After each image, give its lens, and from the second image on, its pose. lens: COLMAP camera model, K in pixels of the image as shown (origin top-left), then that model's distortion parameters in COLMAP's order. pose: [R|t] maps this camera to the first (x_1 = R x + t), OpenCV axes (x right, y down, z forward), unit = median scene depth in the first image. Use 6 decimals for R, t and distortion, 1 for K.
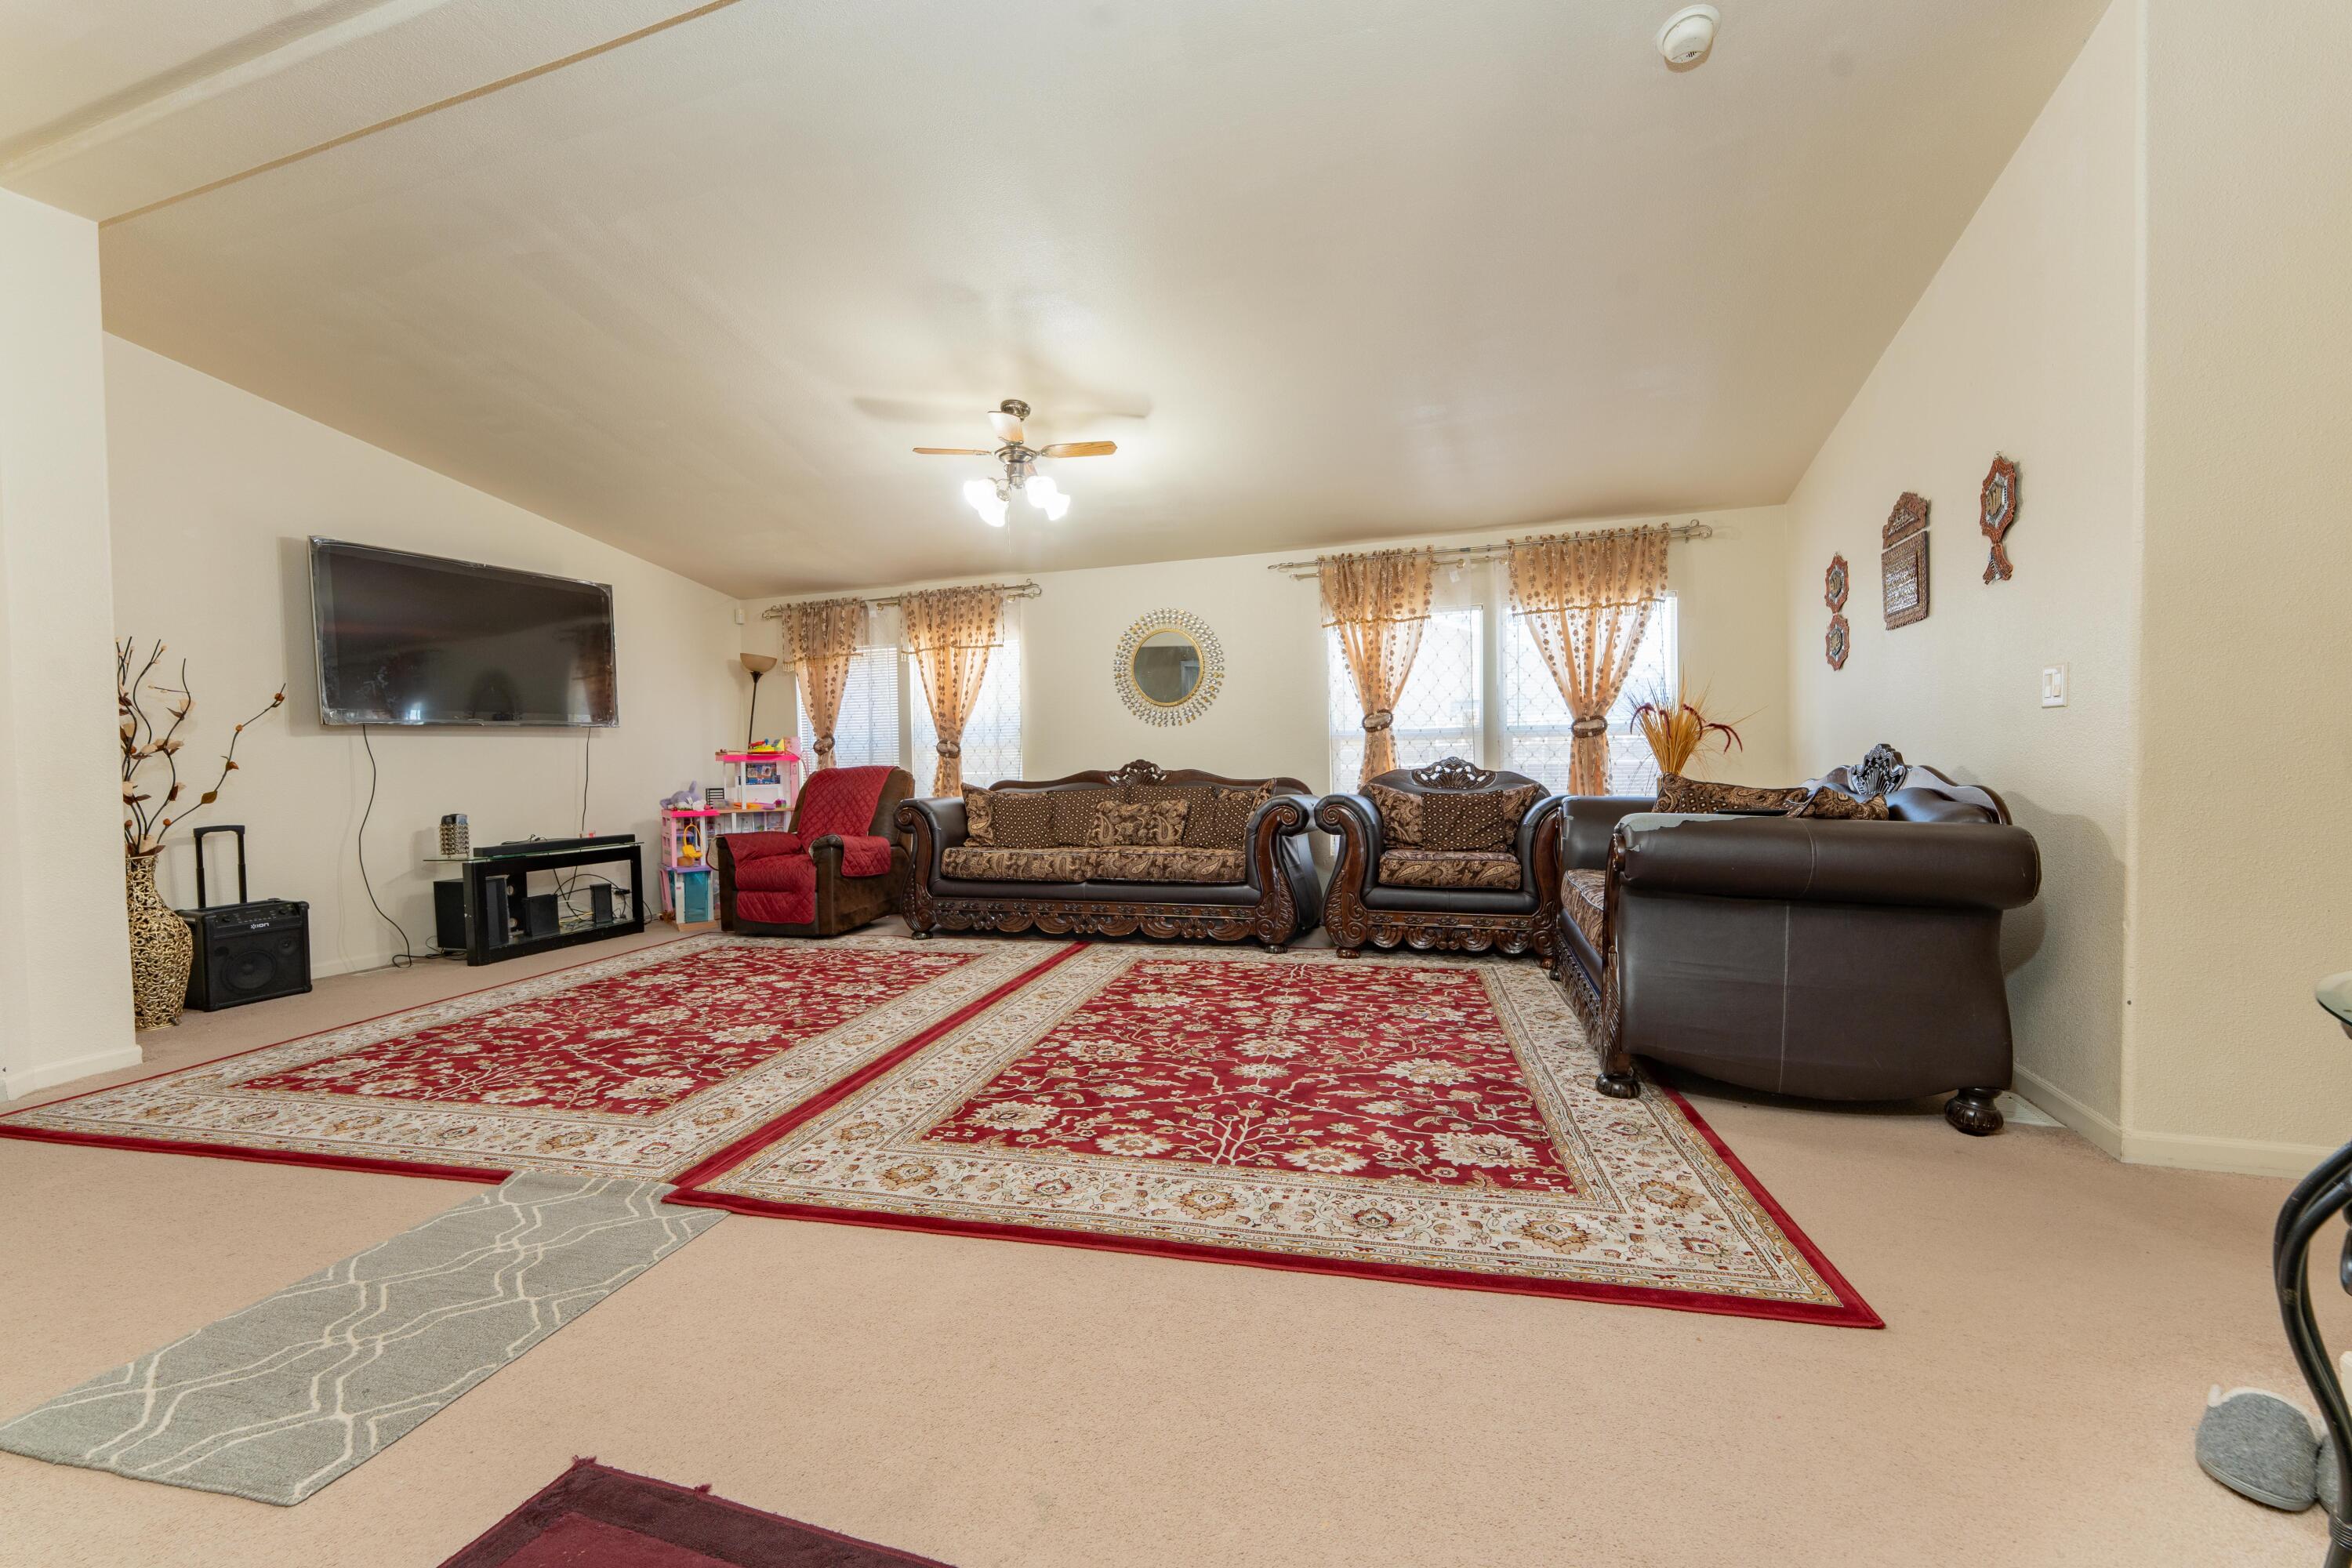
lens RADIAL K [[935.6, 0, 1178.9], [0, 935.6, 788.6], [0, 0, 1]] dist [-0.004760, -0.000547]
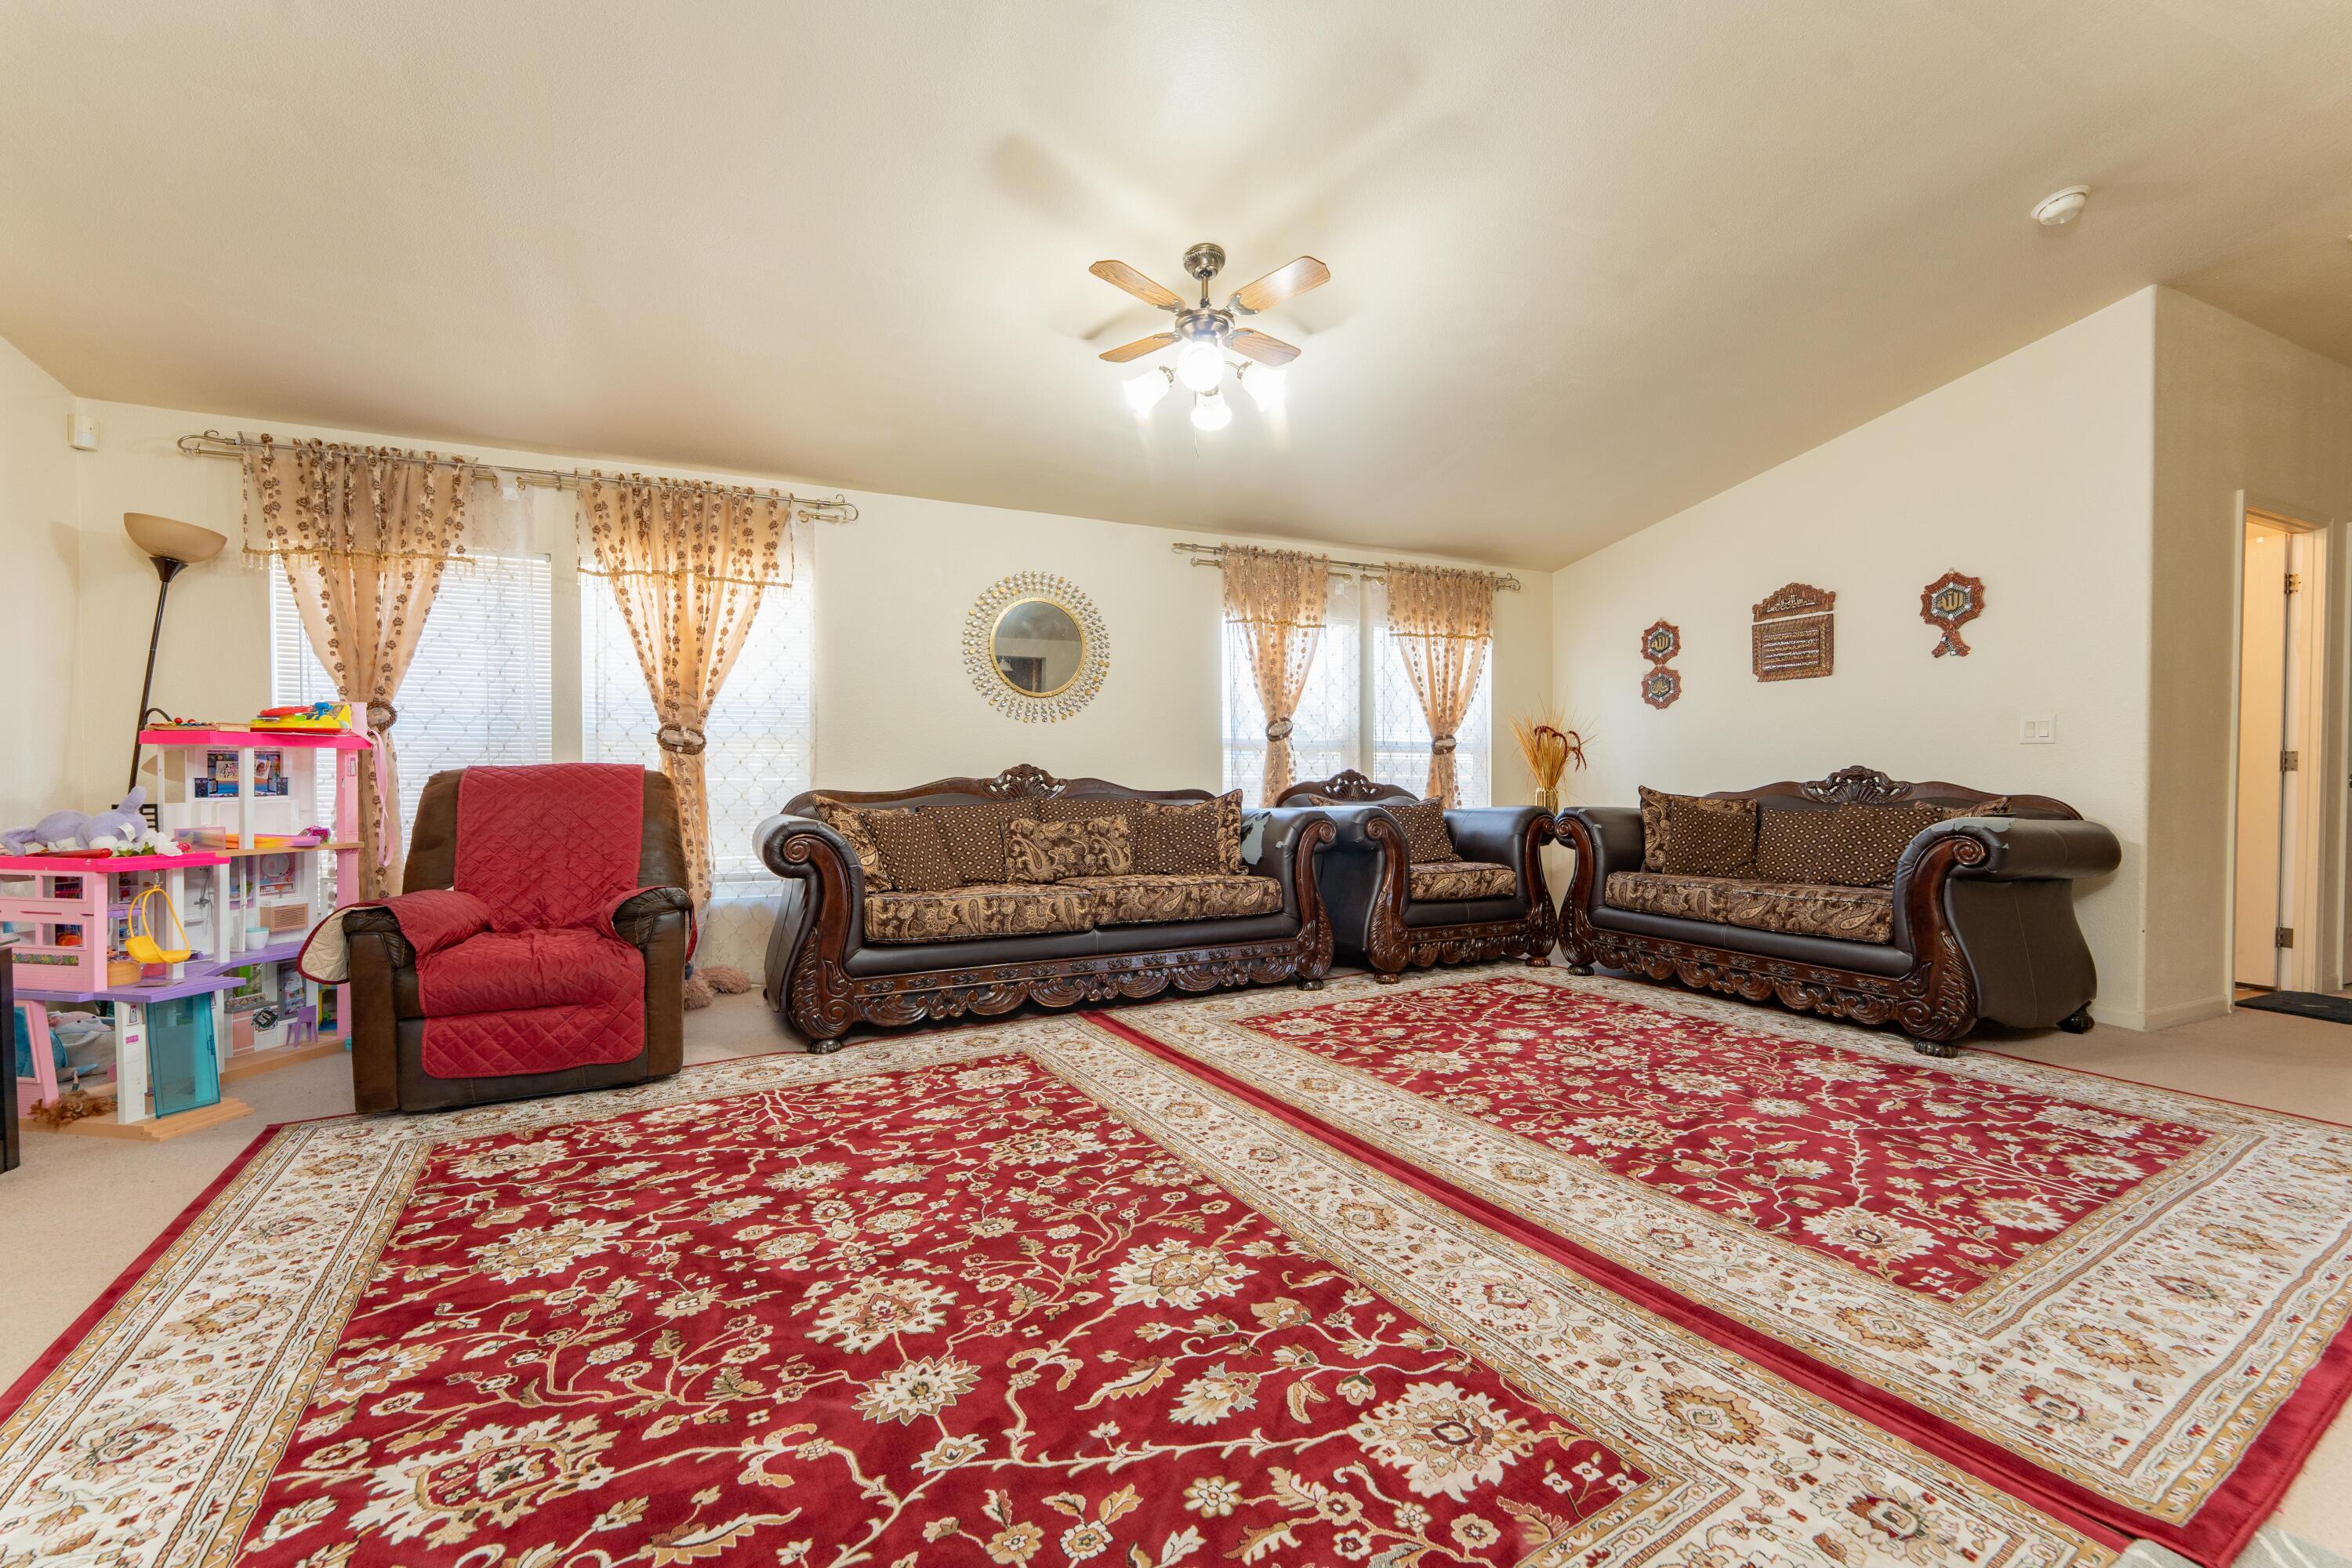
lens RADIAL K [[942.3, 0, 1179.6], [0, 942.3, 783.1], [0, 0, 1]] dist [-0.002078, -0.000176]
pose [[0.727023, 0.012043, 0.686508, -0.547732], [0.004696, 0.999736, -0.022511, 0.002384], [-0.686597, 0.019590, 0.726774, 0.411281]]
